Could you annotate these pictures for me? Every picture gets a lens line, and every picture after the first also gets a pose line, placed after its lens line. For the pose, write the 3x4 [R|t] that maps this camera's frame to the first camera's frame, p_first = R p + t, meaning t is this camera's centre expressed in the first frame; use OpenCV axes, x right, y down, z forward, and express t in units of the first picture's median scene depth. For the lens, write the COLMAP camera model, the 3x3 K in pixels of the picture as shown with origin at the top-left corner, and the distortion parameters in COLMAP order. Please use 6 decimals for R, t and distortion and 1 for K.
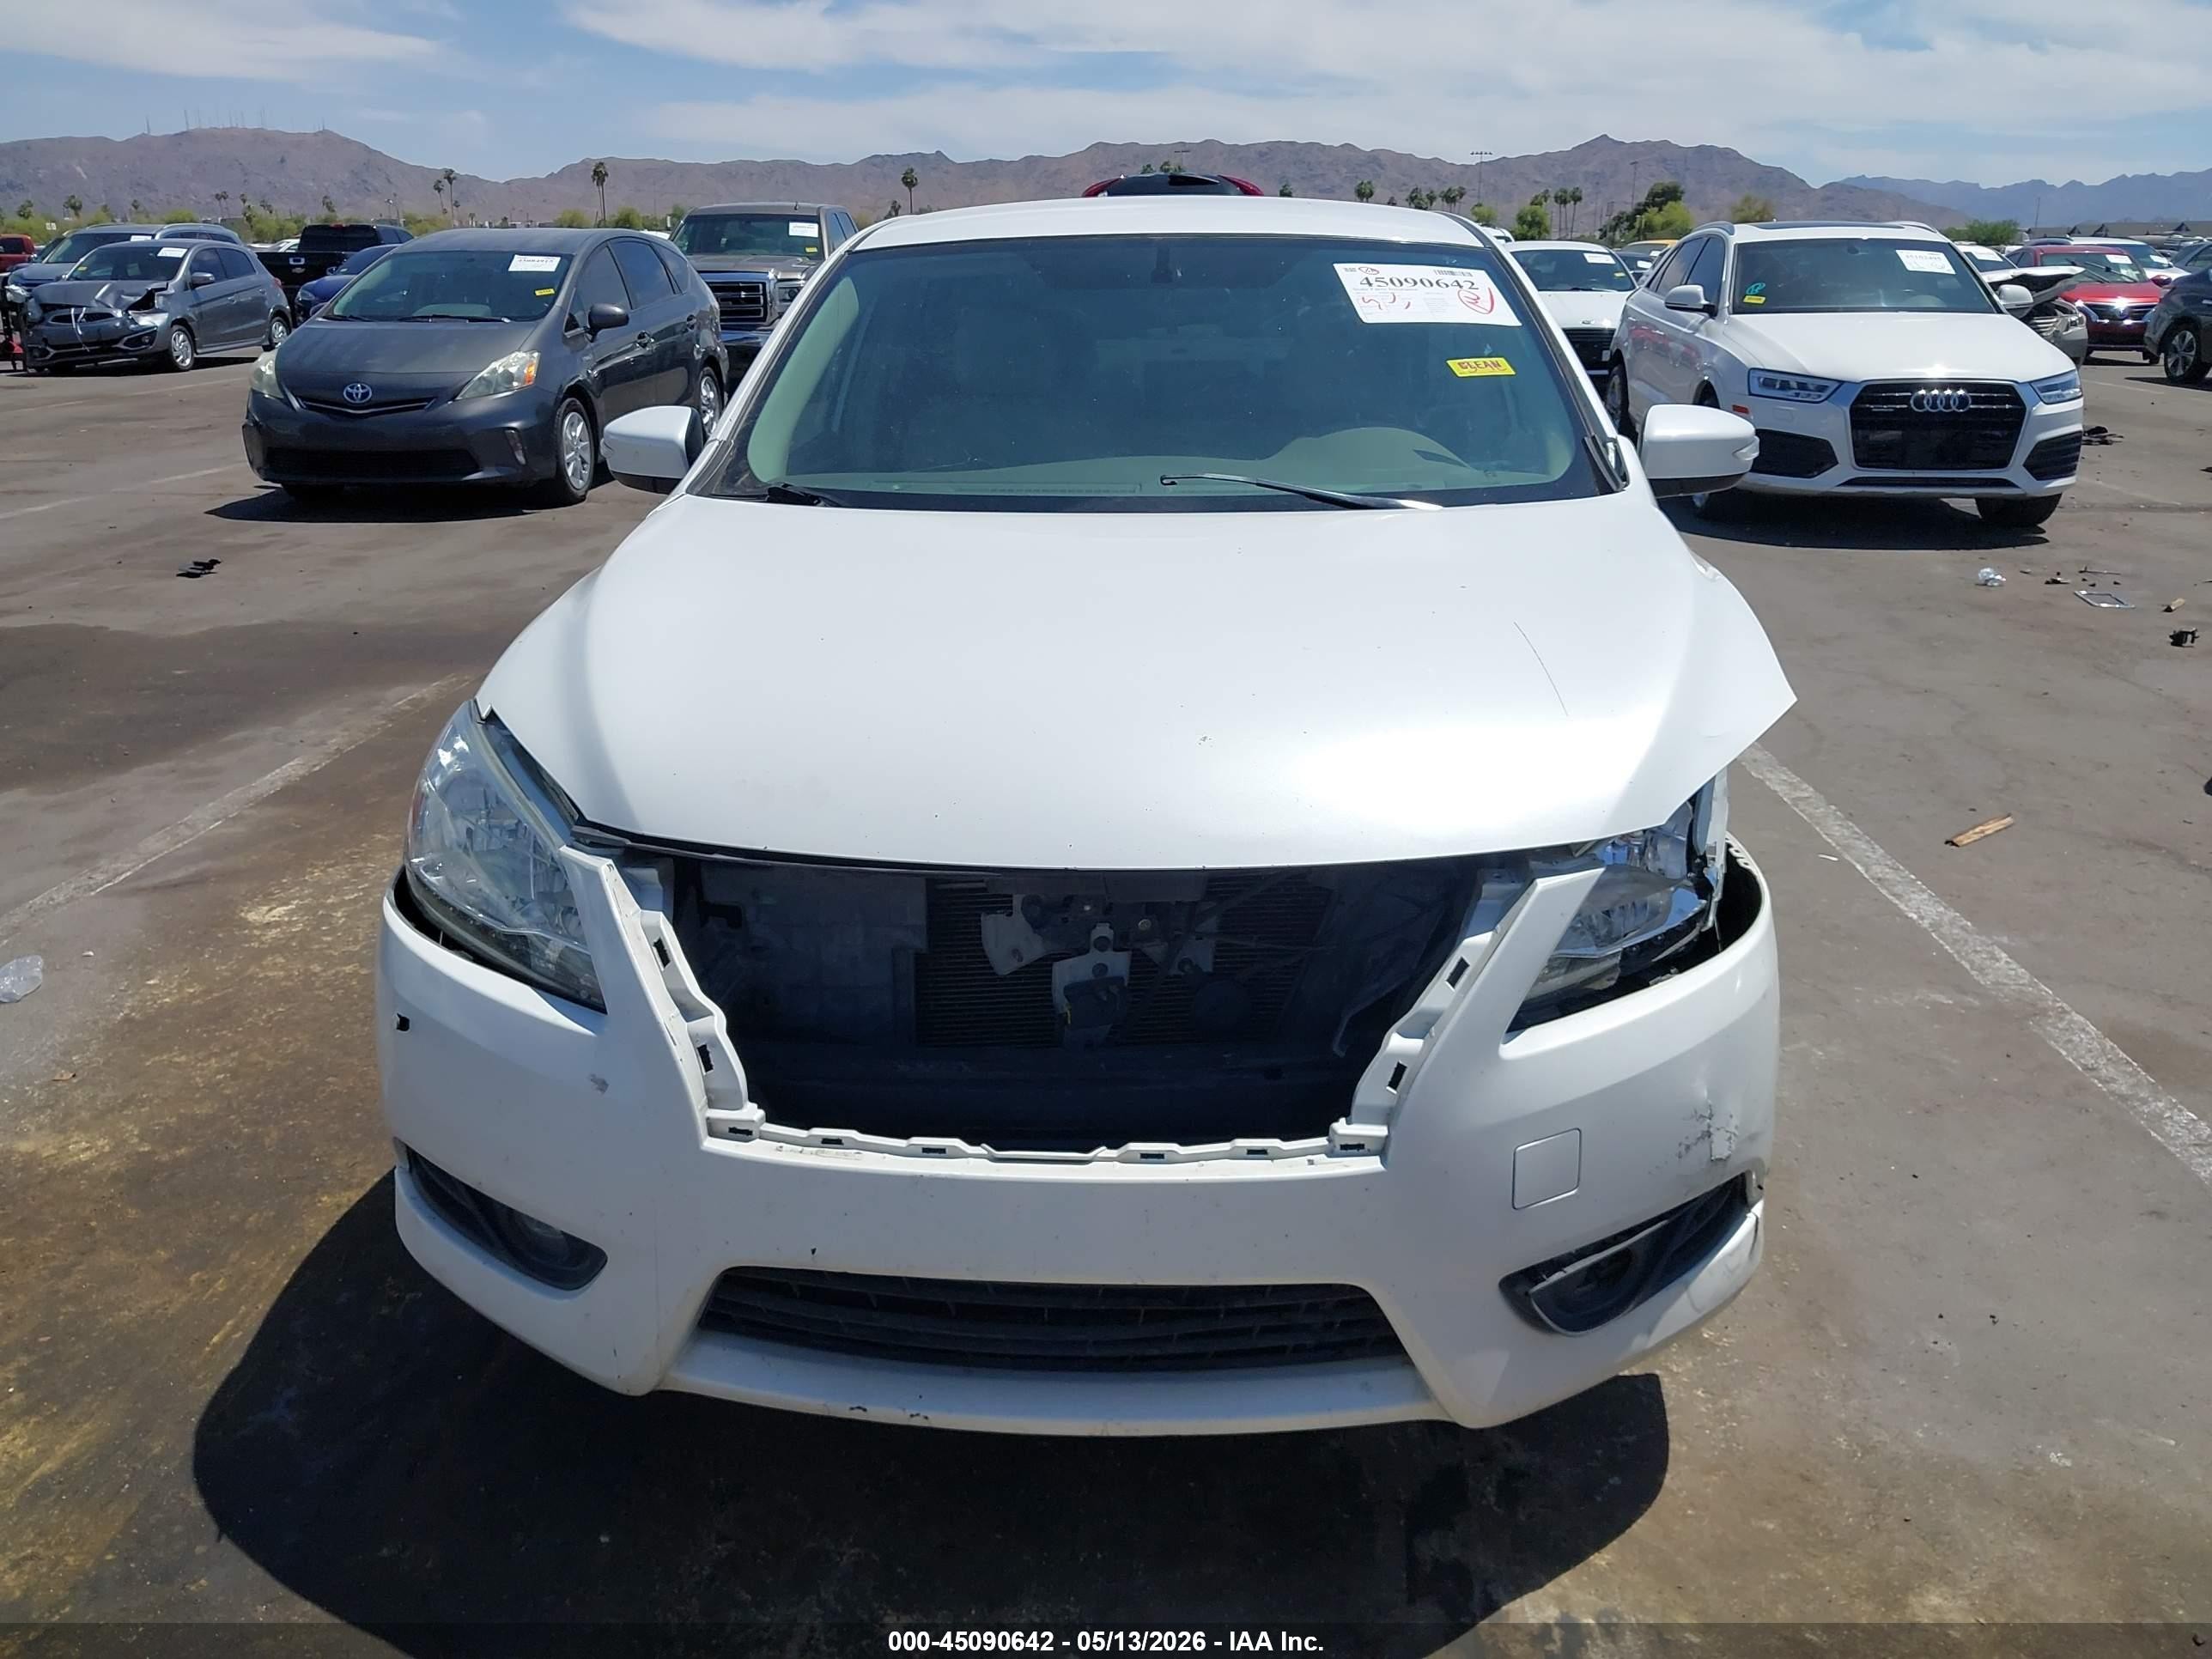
lens RADIAL K [[1691.9, 0, 1099.5], [0, 1691.9, 819.7], [0, 0, 1]] dist [0.009772, -0.005392]
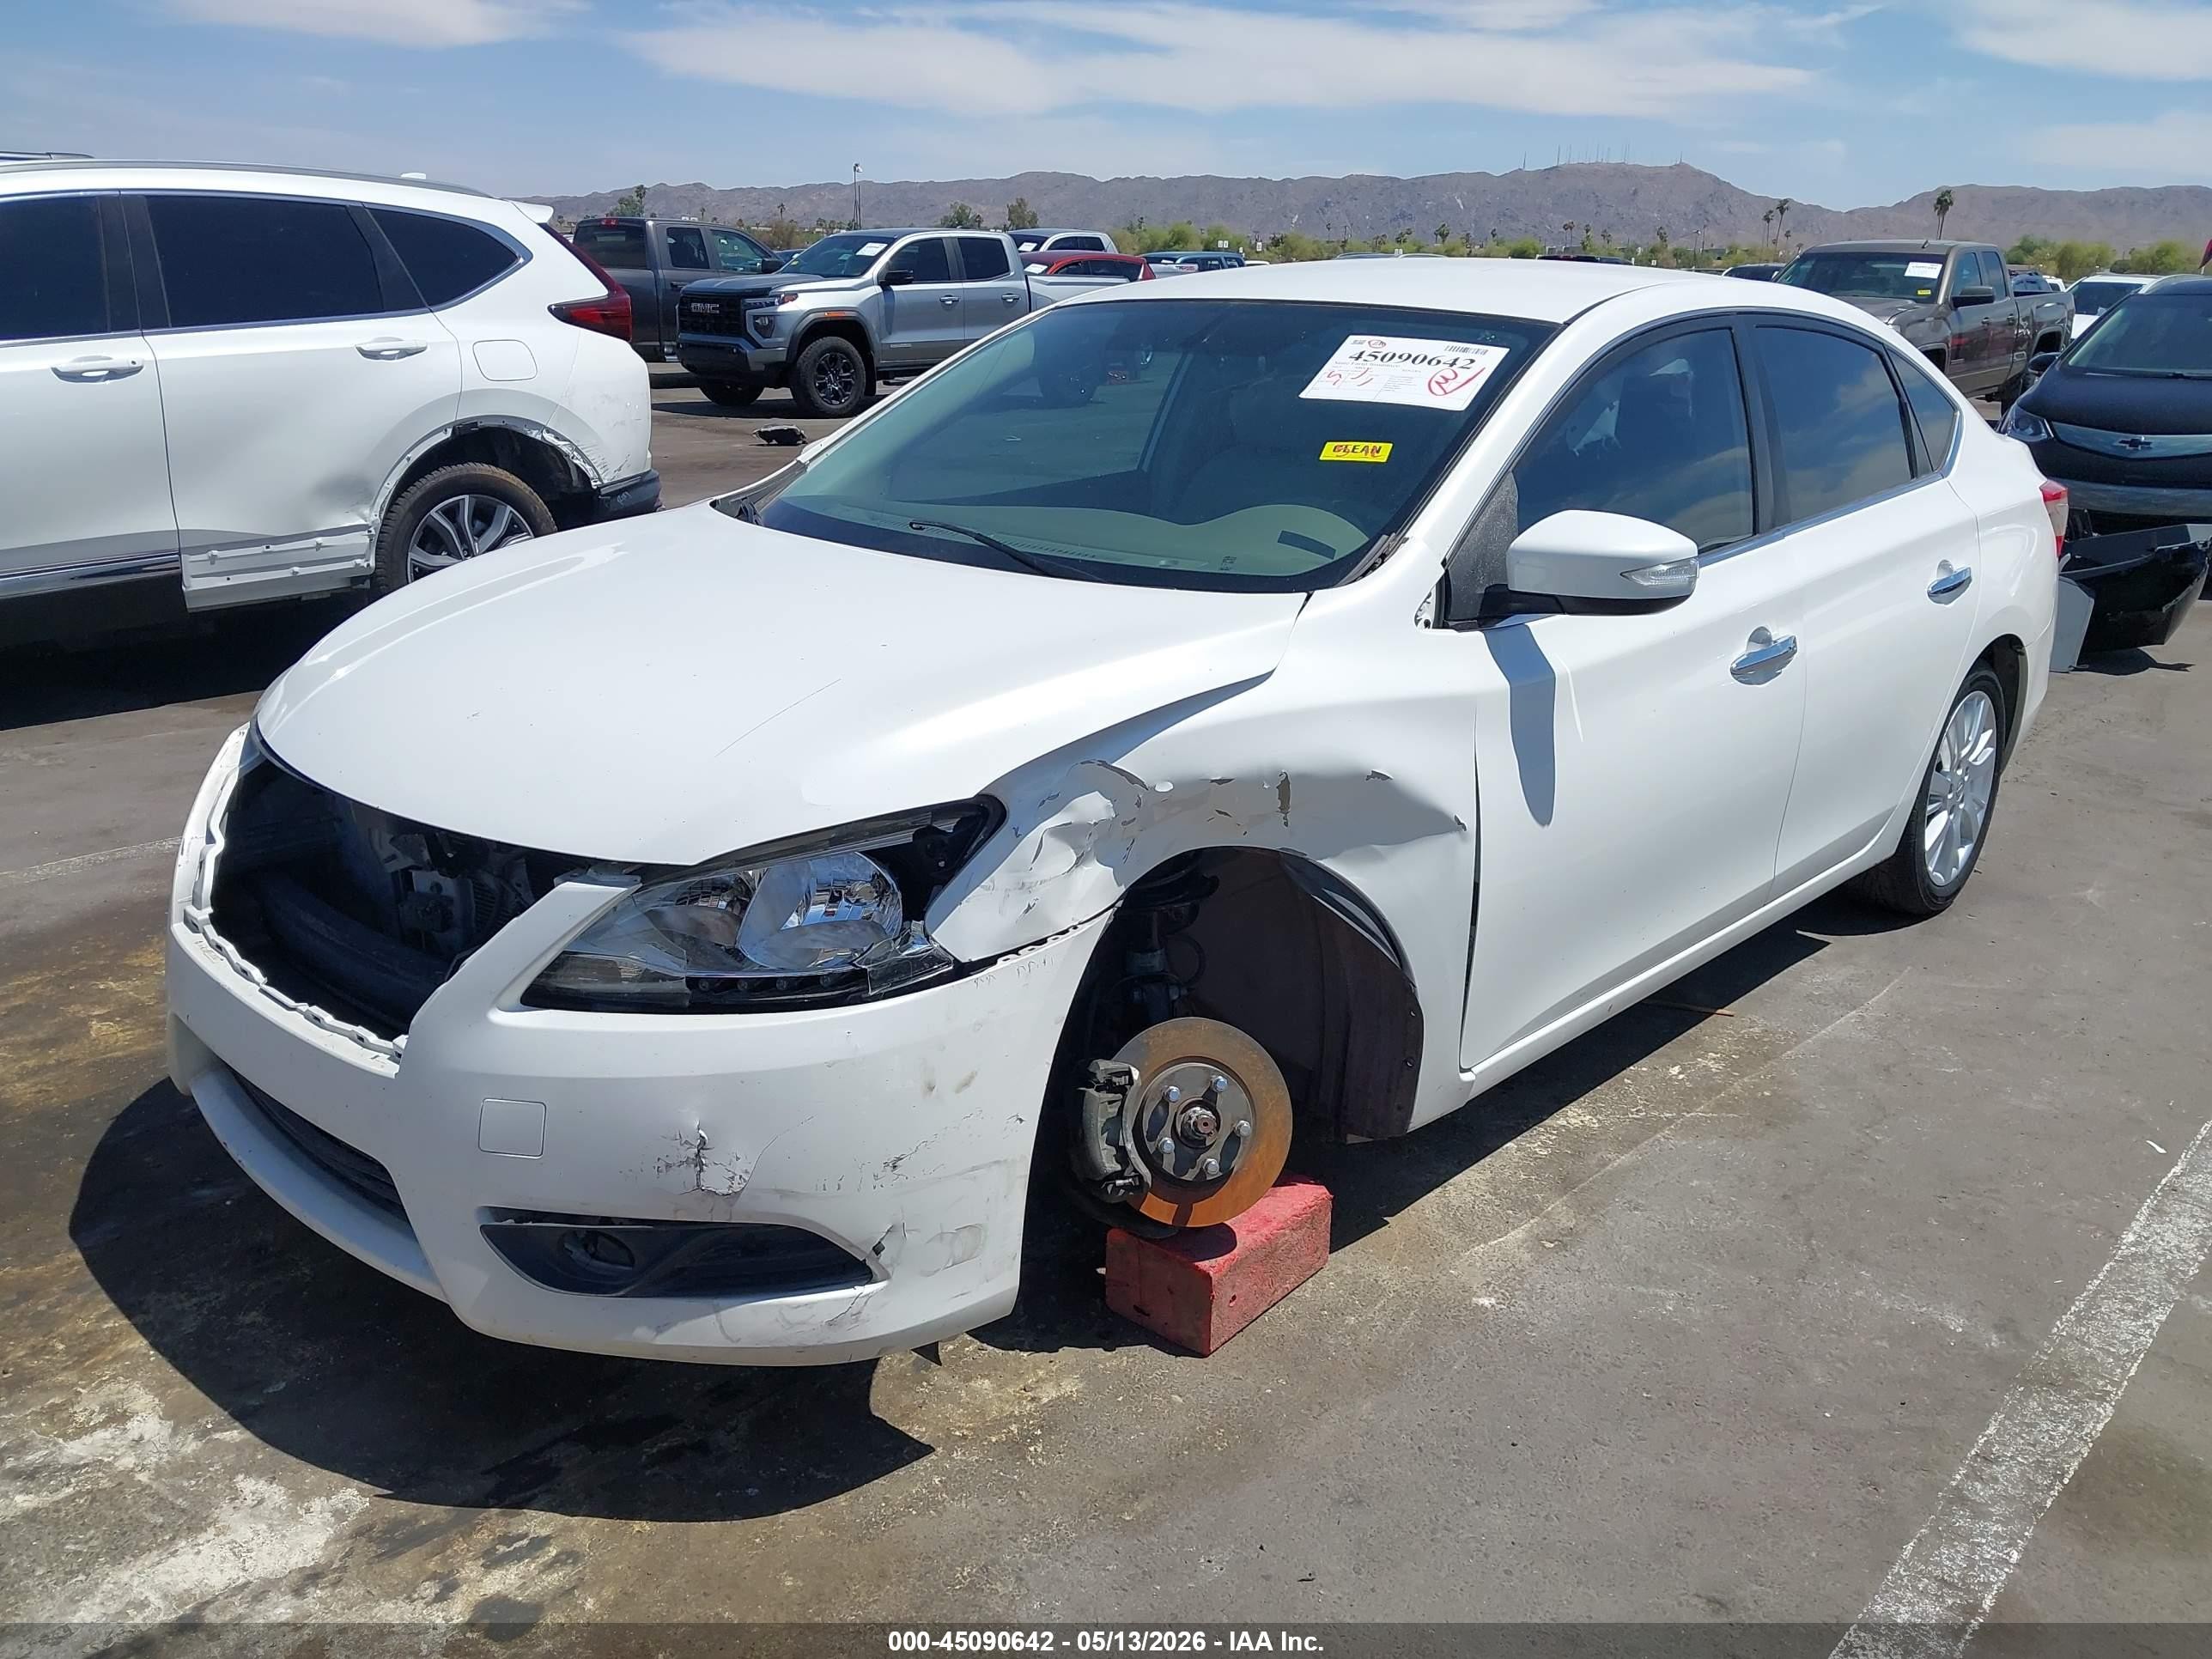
lens RADIAL K [[1691.9, 0, 1098.3], [0, 1691.9, 829.4], [0, 0, 1]] dist [0.009772, -0.005392]
pose [[0.777734, 0.214952, -0.590699, 1.069490], [-0.221805, 0.973113, 0.062076, -0.132478], [0.588160, 0.082741, 0.804501, 0.258864]]
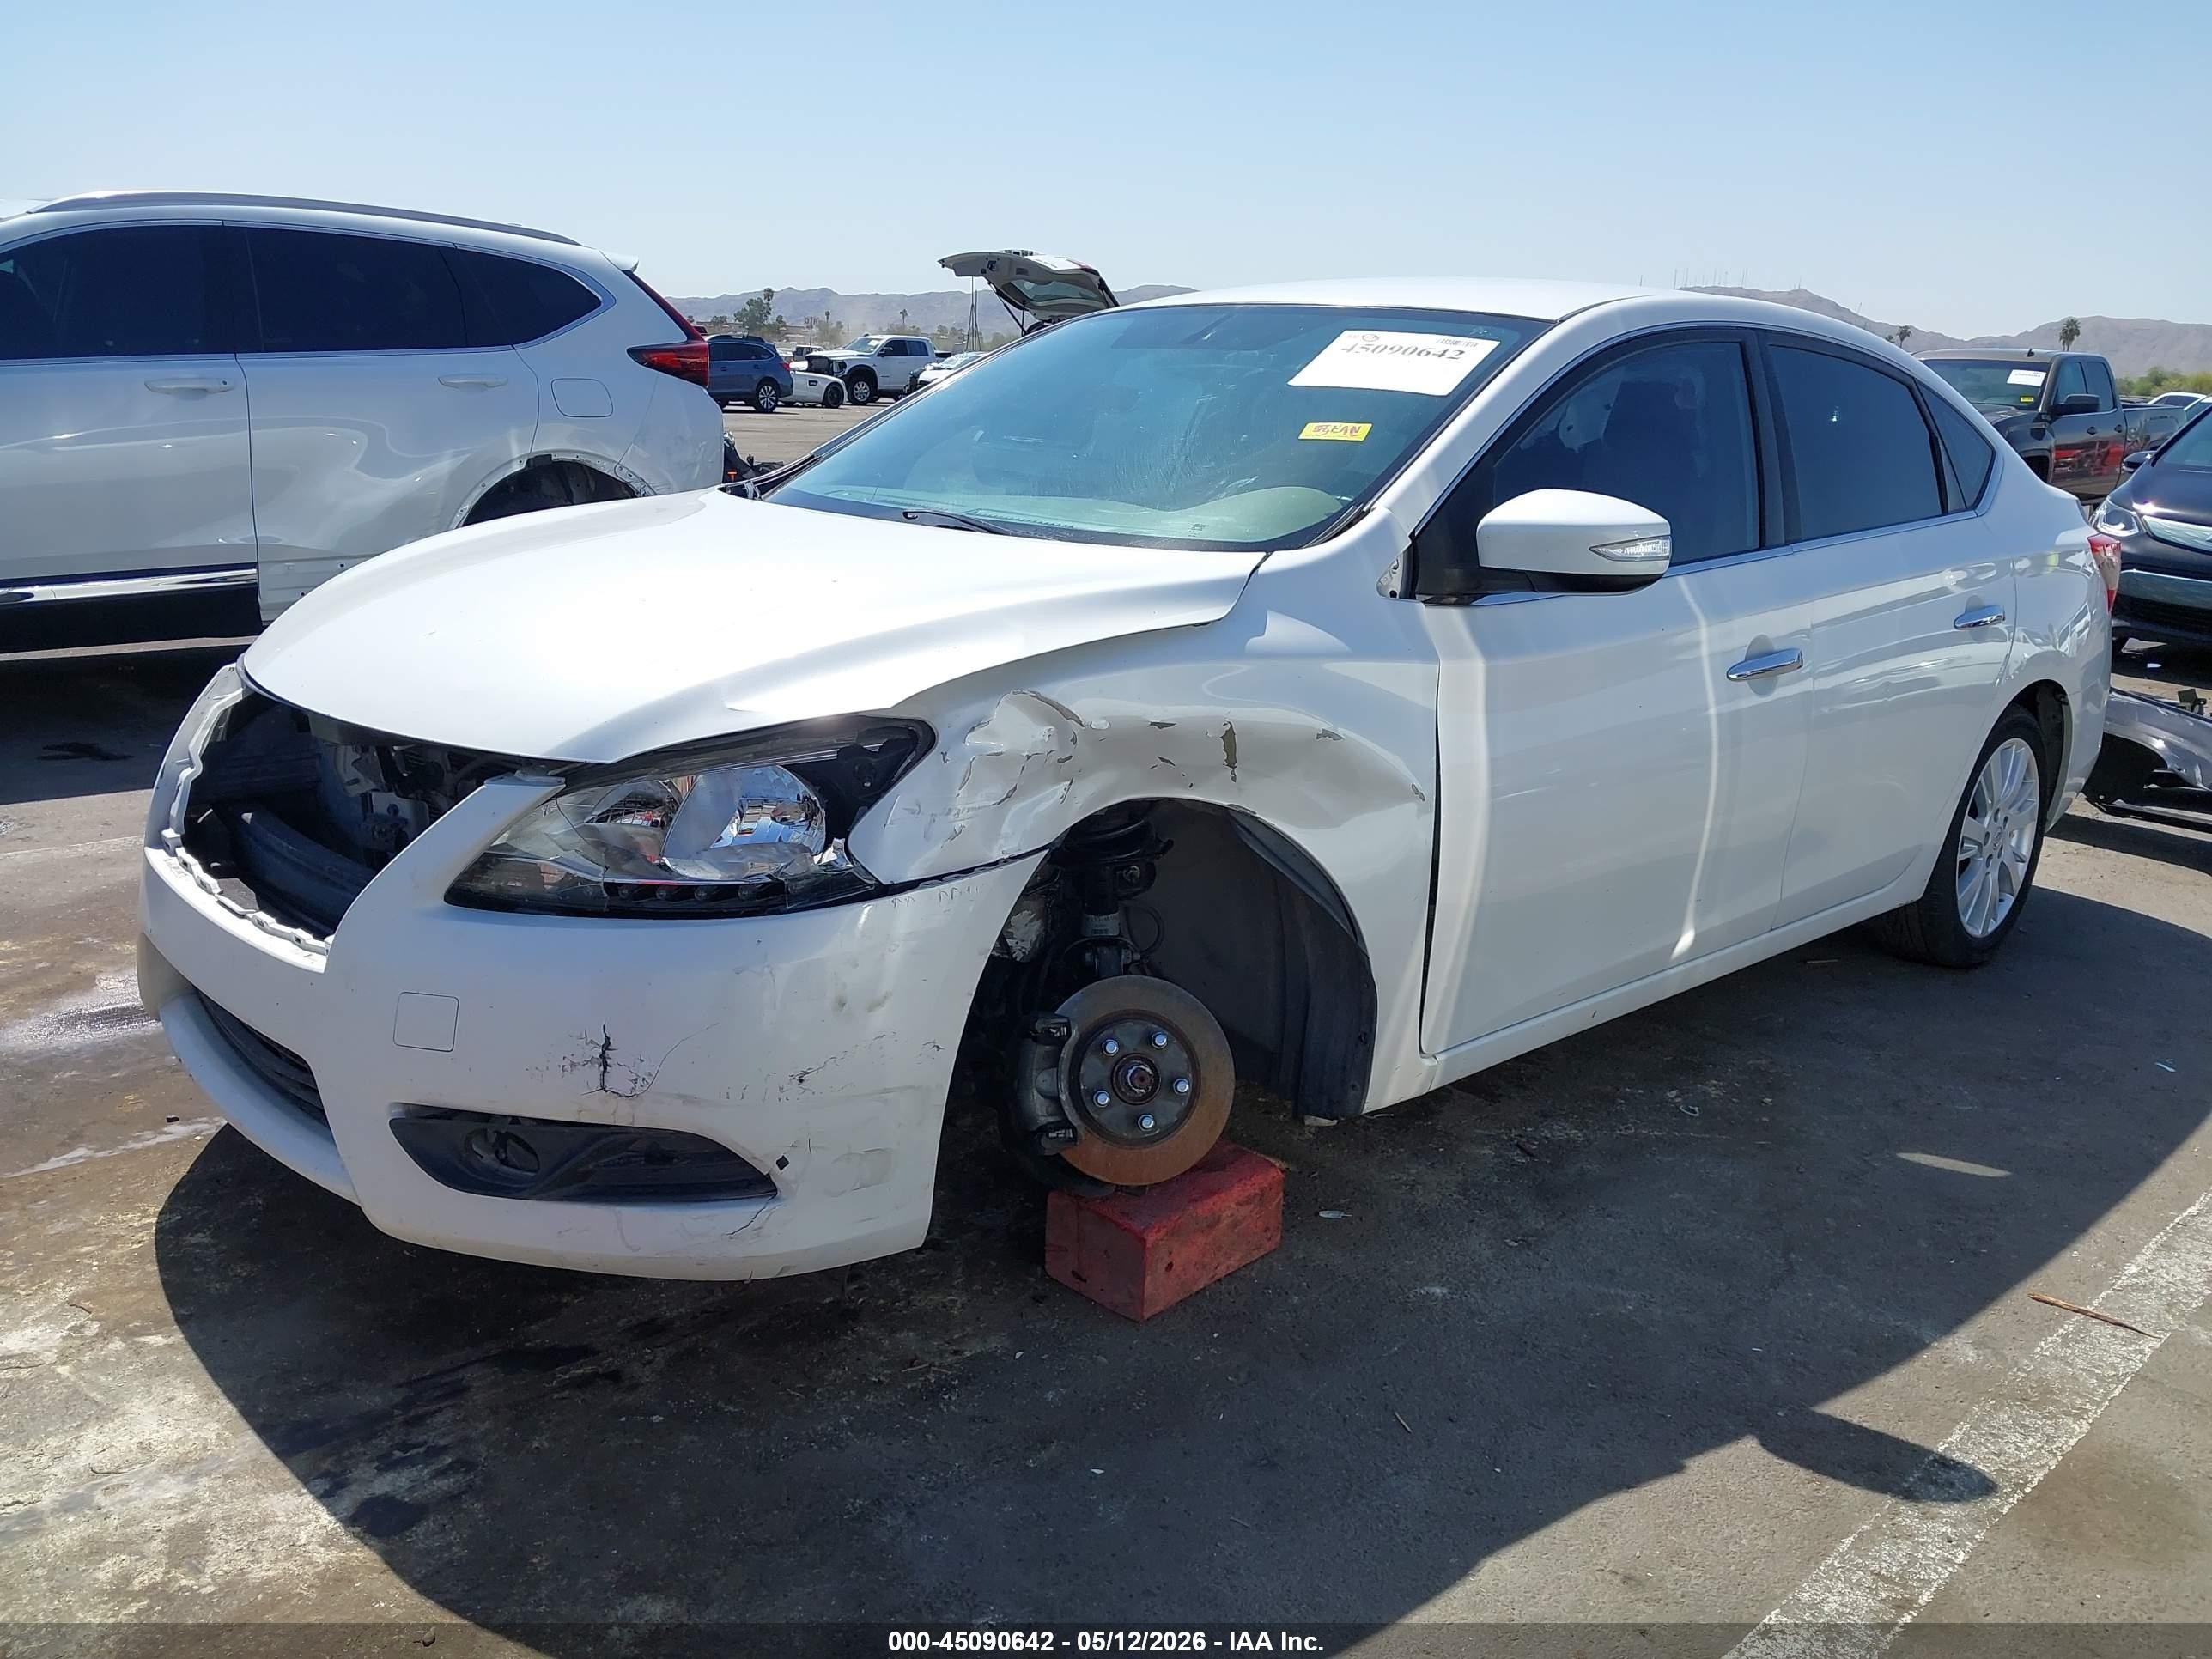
lens RADIAL K [[1691.9, 0, 1098.4], [0, 1691.9, 832.4], [0, 0, 1]] dist [0.009772, -0.005392]
pose [[0.737267, 0.209407, -0.642328, 1.168430], [-0.255938, 0.966458, 0.021311, -0.054388], [0.625246, 0.148684, 0.766133, 0.336211]]
